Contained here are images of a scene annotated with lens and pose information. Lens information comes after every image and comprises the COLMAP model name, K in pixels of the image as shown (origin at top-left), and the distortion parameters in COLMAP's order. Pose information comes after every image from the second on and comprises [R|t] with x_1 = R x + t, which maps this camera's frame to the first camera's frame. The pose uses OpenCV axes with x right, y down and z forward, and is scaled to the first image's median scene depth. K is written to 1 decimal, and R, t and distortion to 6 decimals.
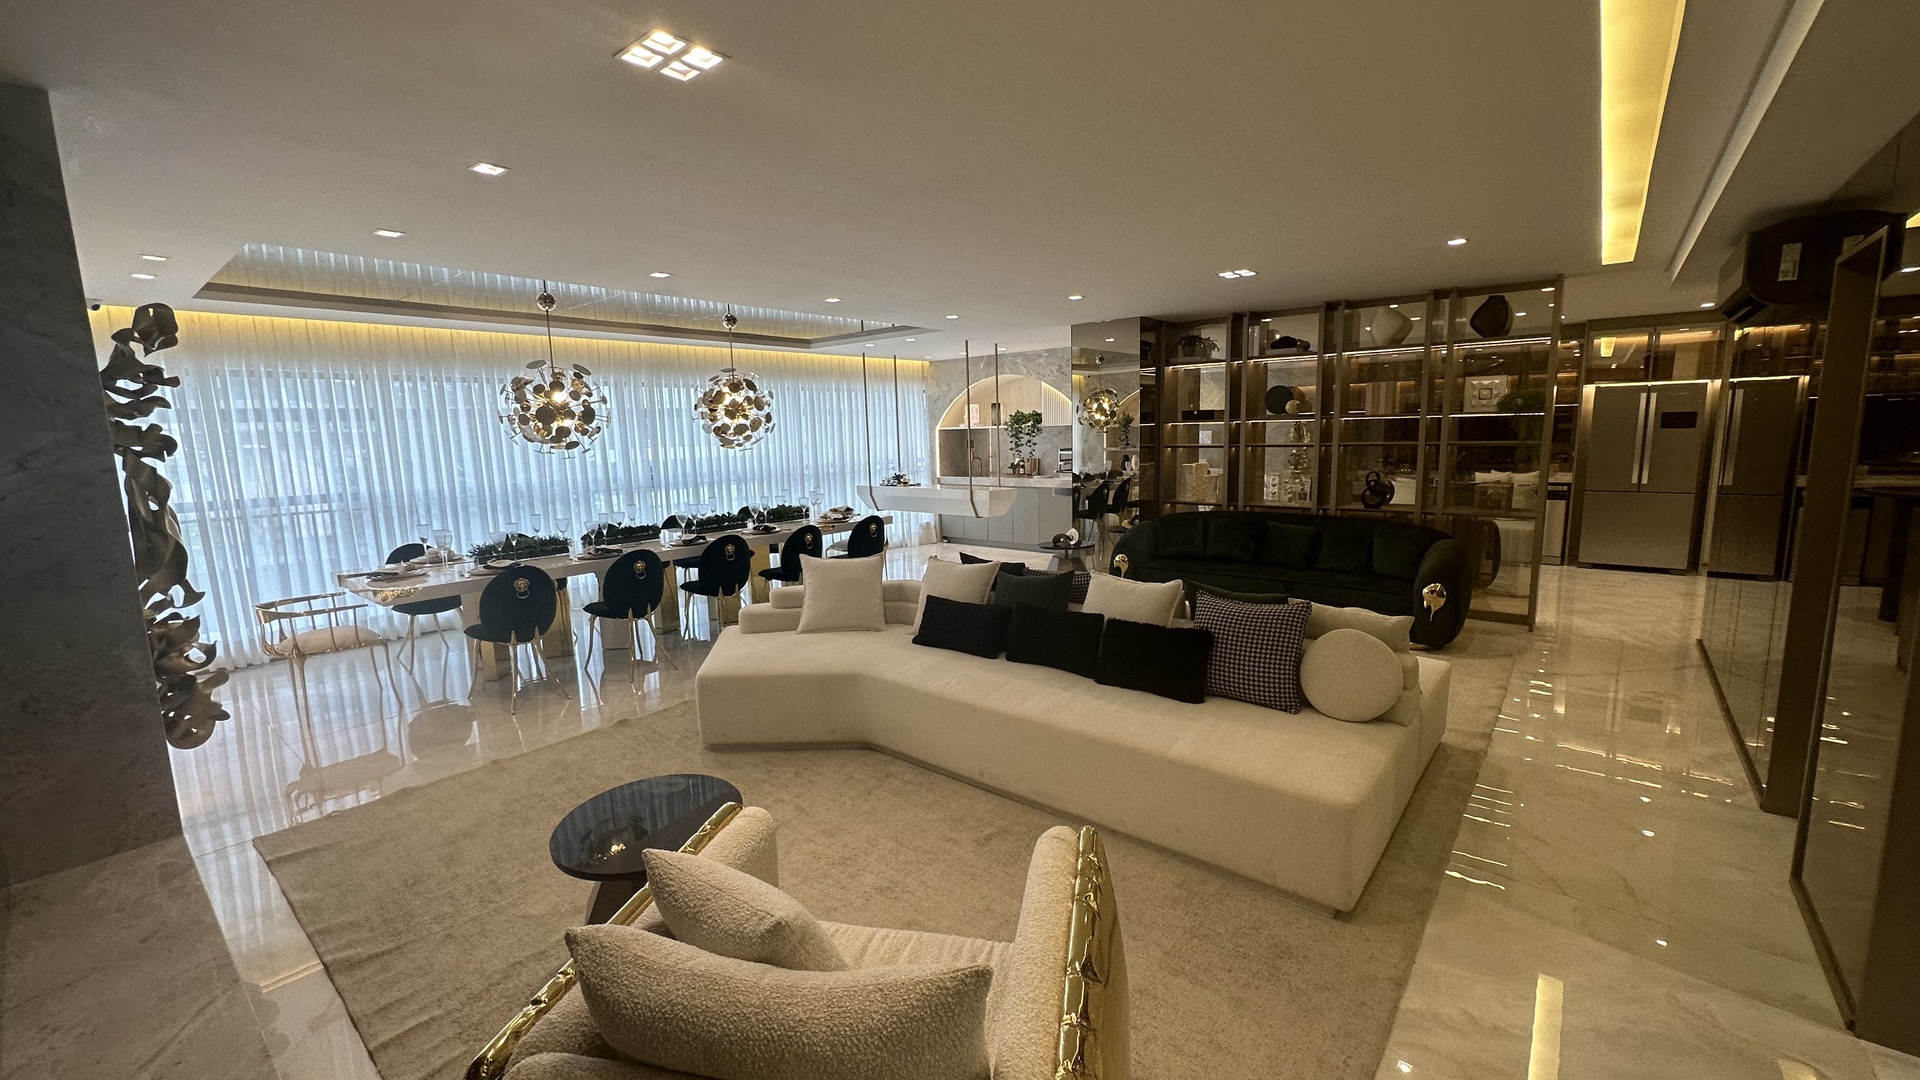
lens RADIAL K [[767.0, 0, 961.4], [0, 767.0, 541.6], [0, 0, 1]] dist [-0.000587, 0.000256]
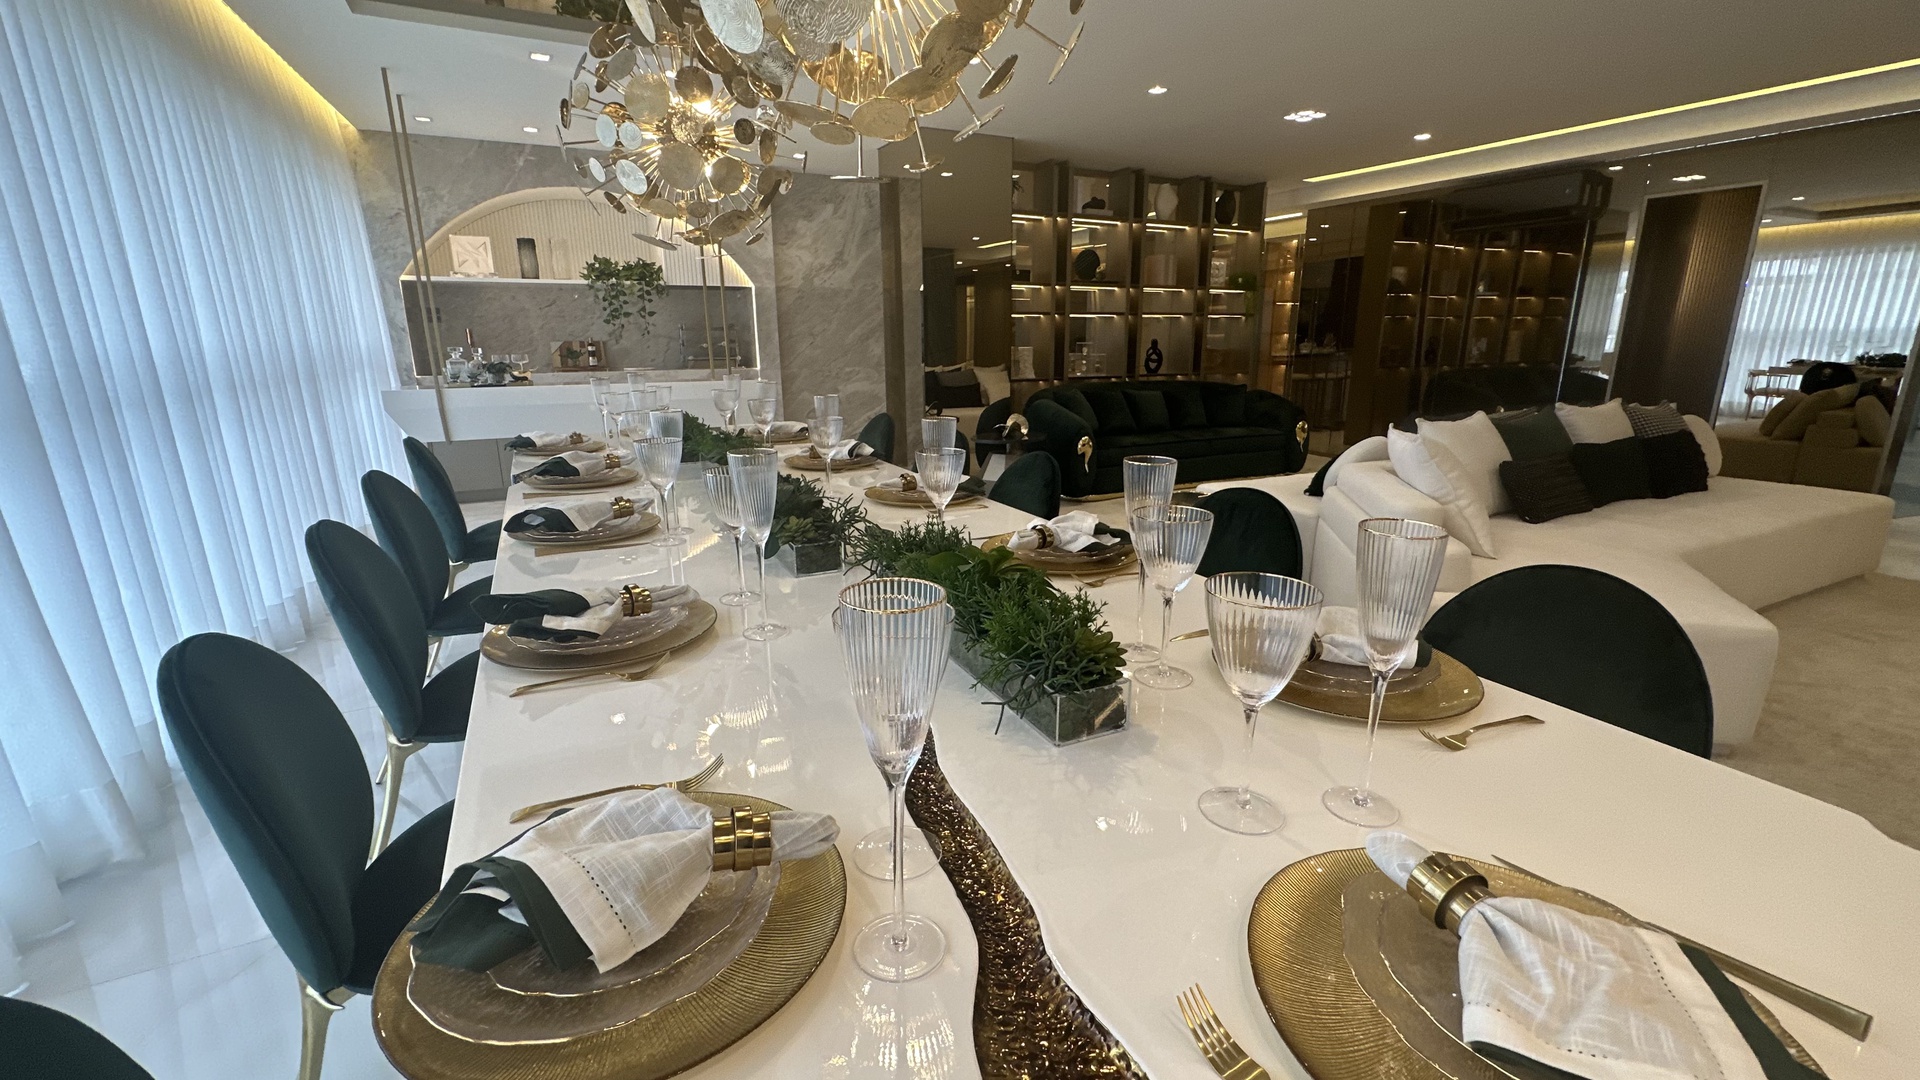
lens RADIAL K [[767.0, 0, 961.4], [0, 767.0, 541.6], [0, 0, 1]] dist [-0.000587, 0.000256]
pose [[0.391089, -0.210447, 0.895970, -0.424740], [0.129507, 0.976404, 0.172810, -0.022250], [-0.911196, 0.048450, 0.409115, 0.545093]]
